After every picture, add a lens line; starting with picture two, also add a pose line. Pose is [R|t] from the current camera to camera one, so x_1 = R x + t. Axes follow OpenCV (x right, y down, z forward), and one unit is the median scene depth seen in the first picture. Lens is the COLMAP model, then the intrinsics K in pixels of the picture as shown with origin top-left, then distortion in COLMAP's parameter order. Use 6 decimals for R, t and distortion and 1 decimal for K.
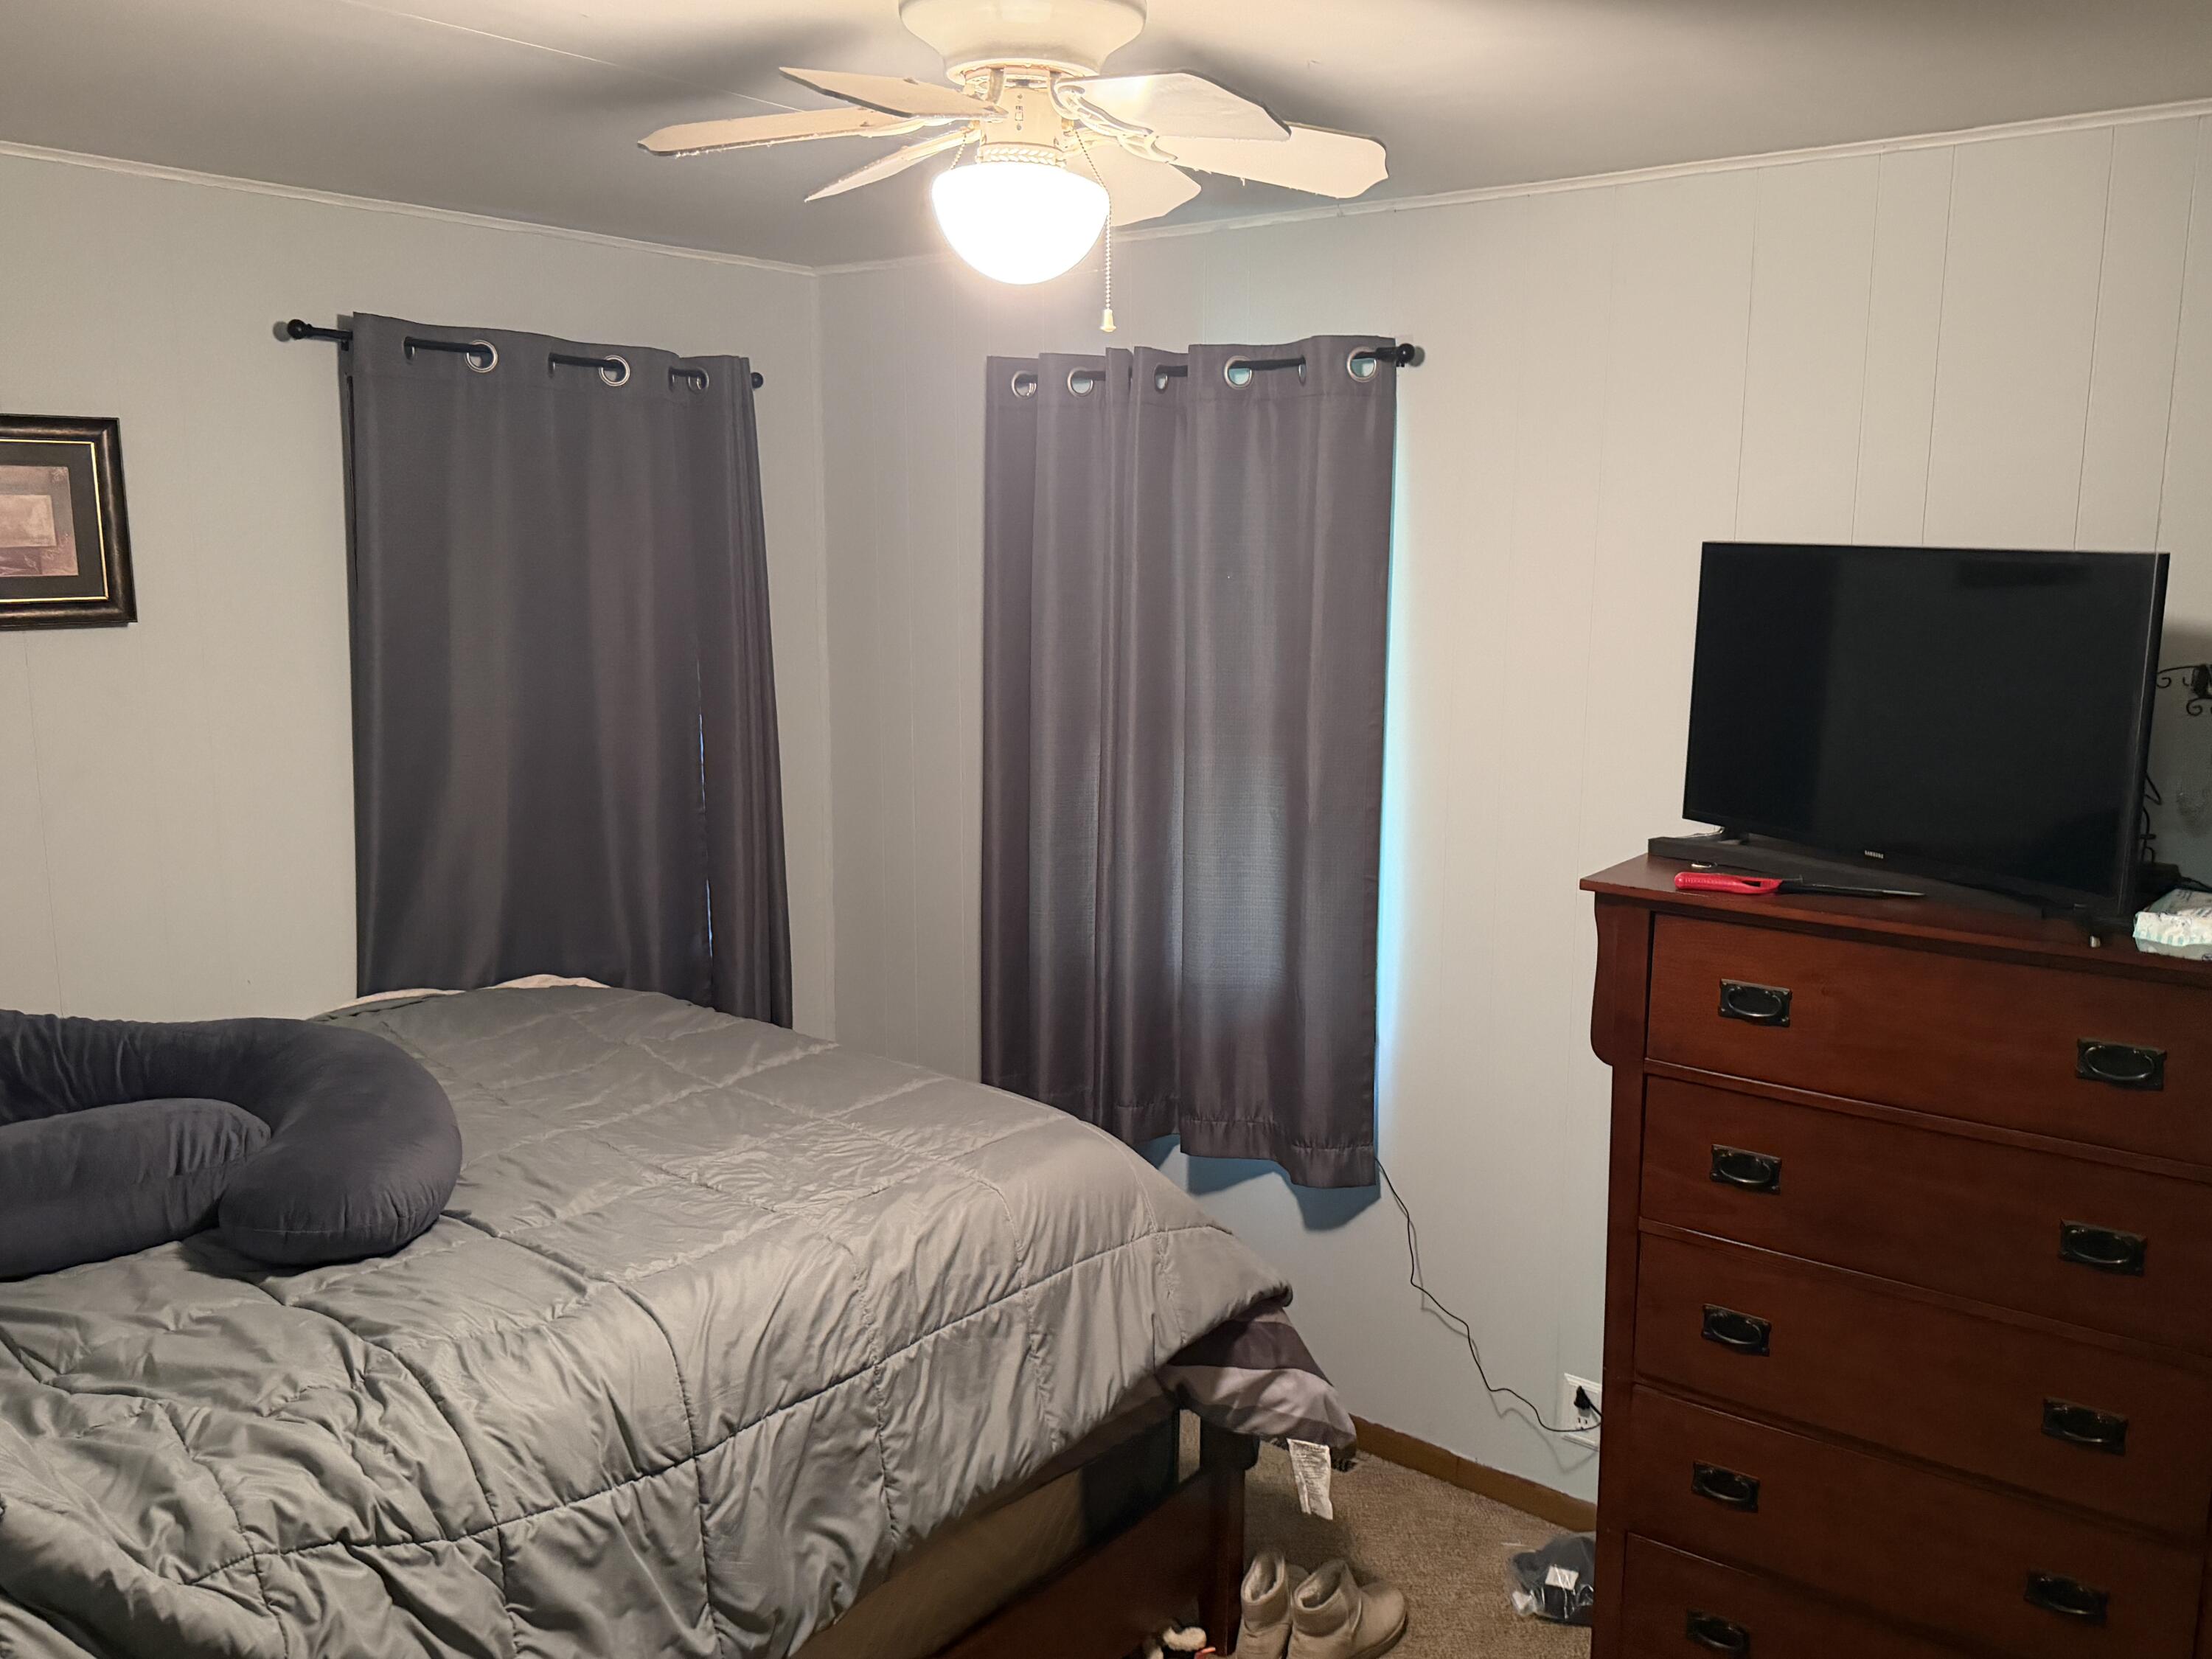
lens RADIAL K [[1749.9, 0, 1112.7], [0, 1749.9, 836.1], [0, 0, 1]] dist [0.010143, -0.009907]
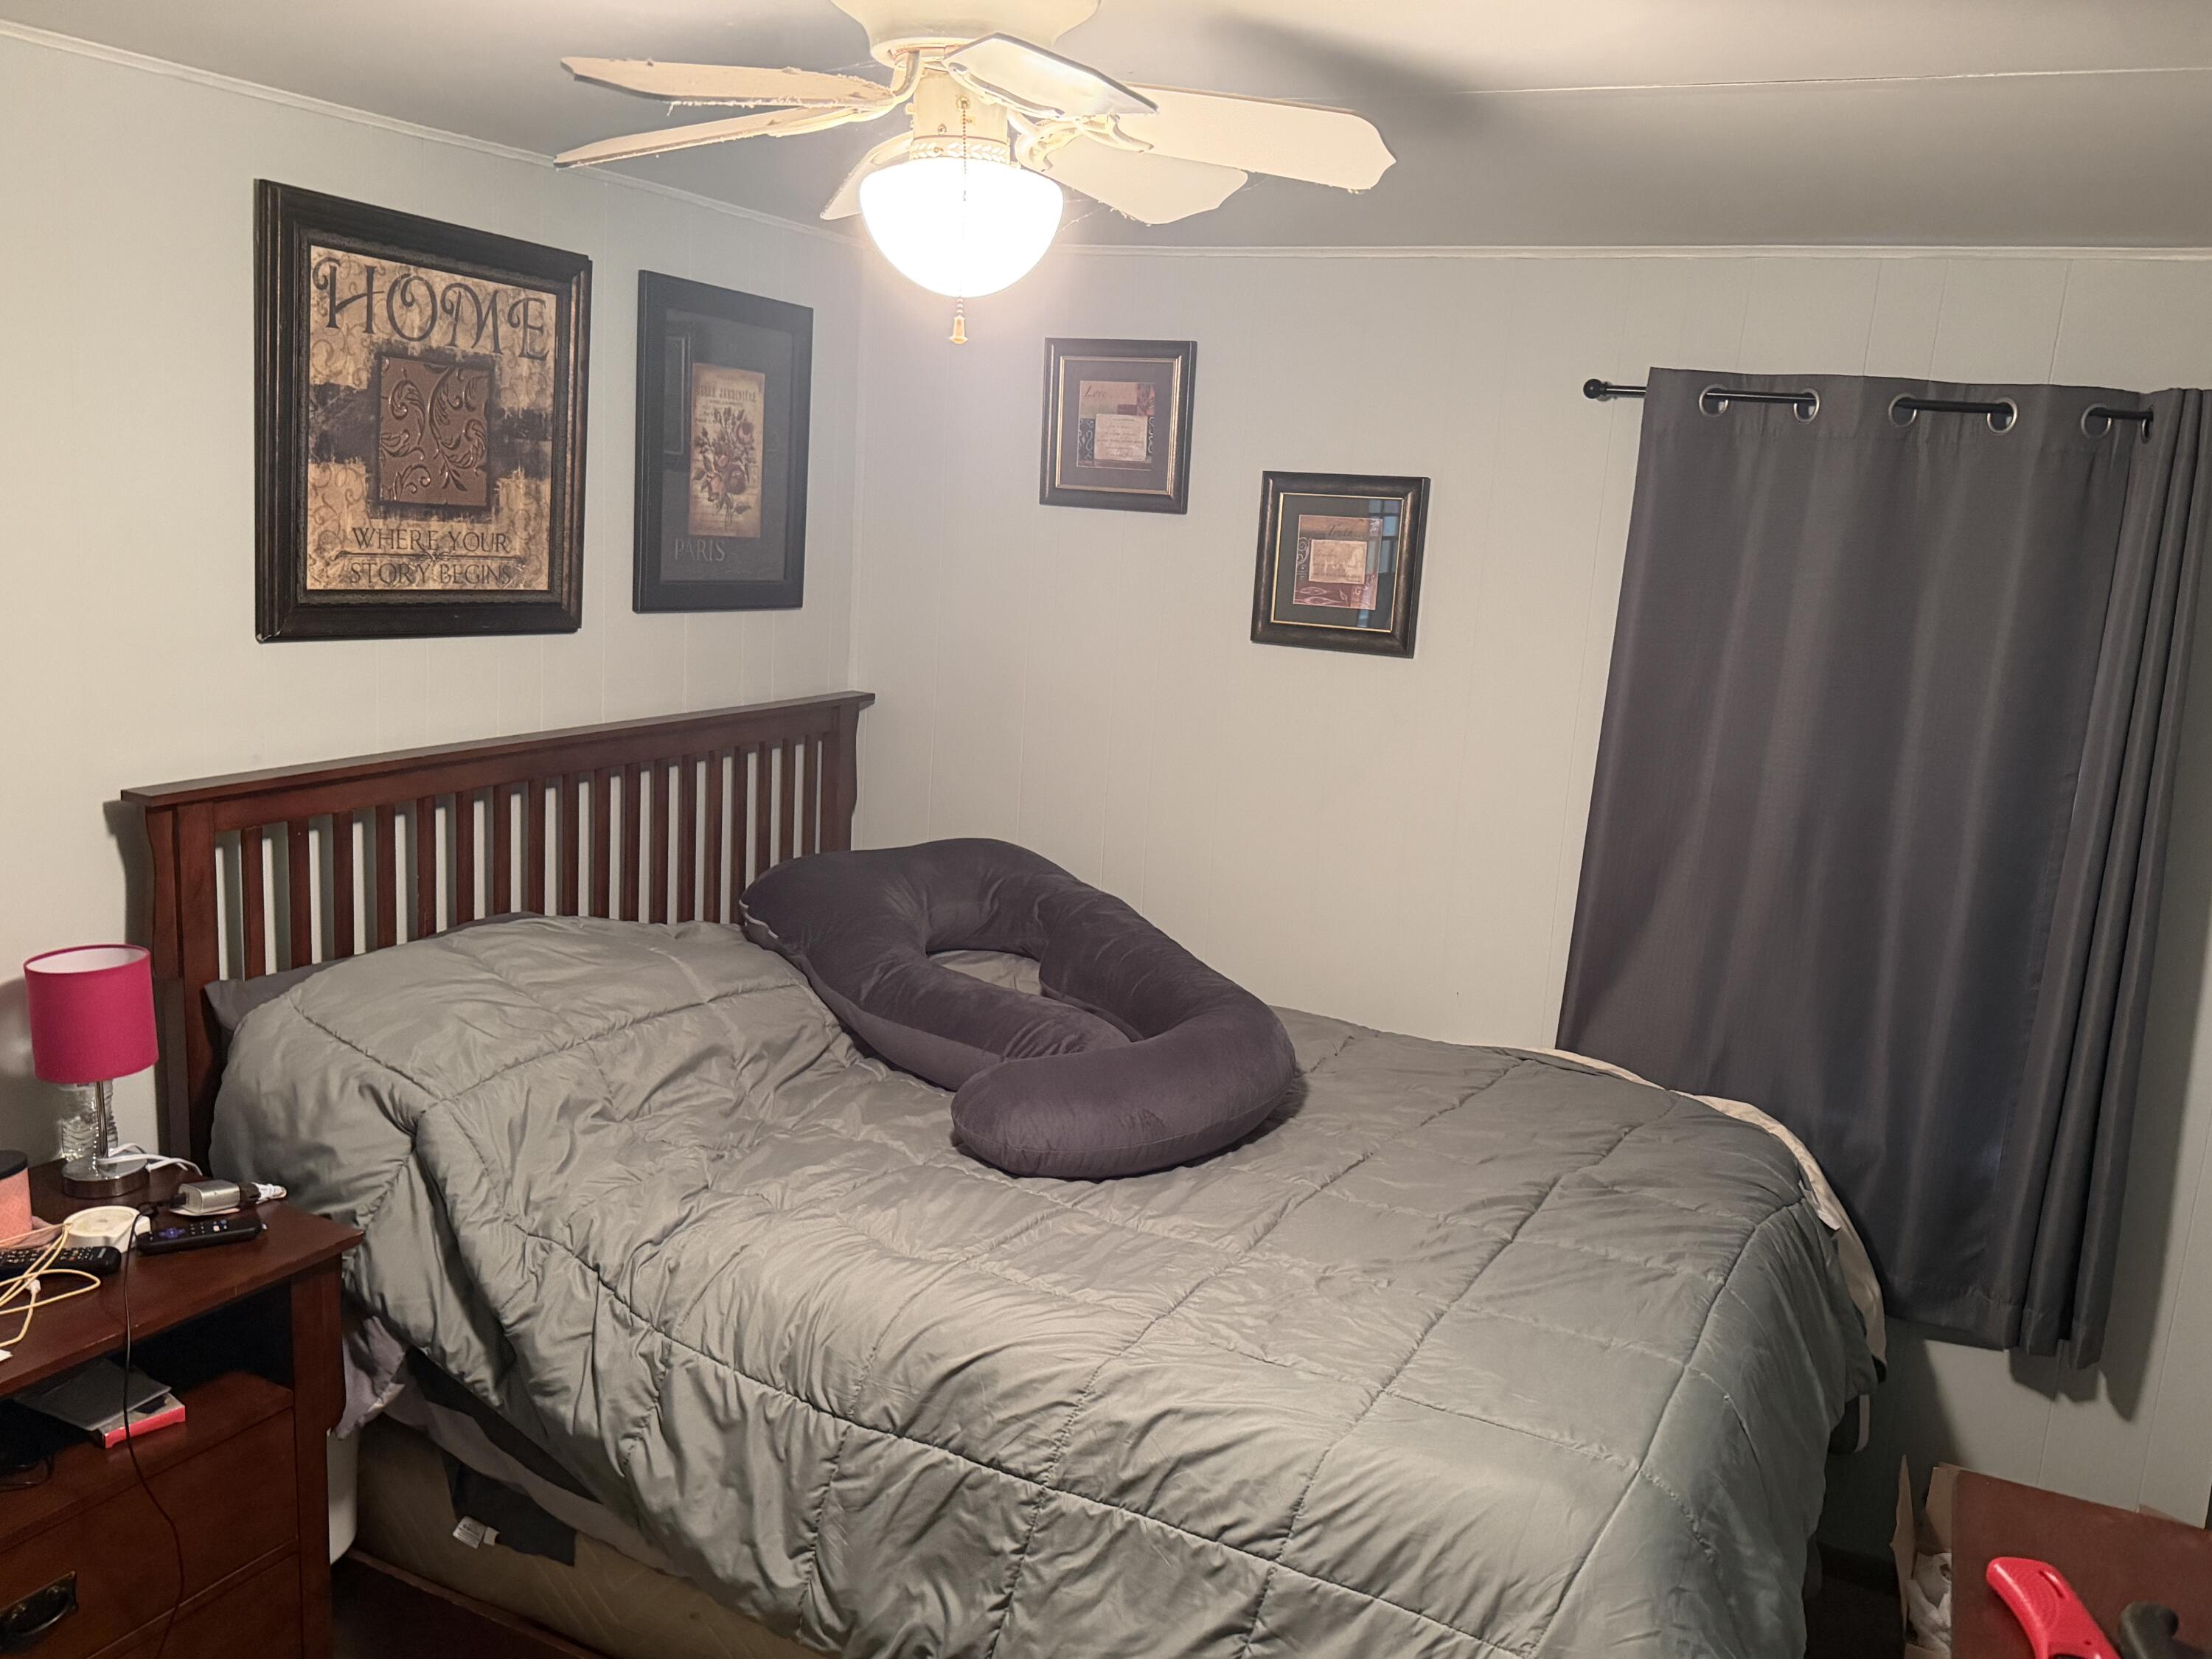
lens RADIAL K [[1742.9, 0, 1105.7], [0, 1742.9, 828.2], [0, 0, 1]] dist [0.119496, -0.225734]
pose [[0.218624, 0.188037, -0.957521, 0.687542], [-0.229837, 0.963574, 0.136749, -0.164280], [0.948356, 0.190177, 0.253878, 0.720223]]
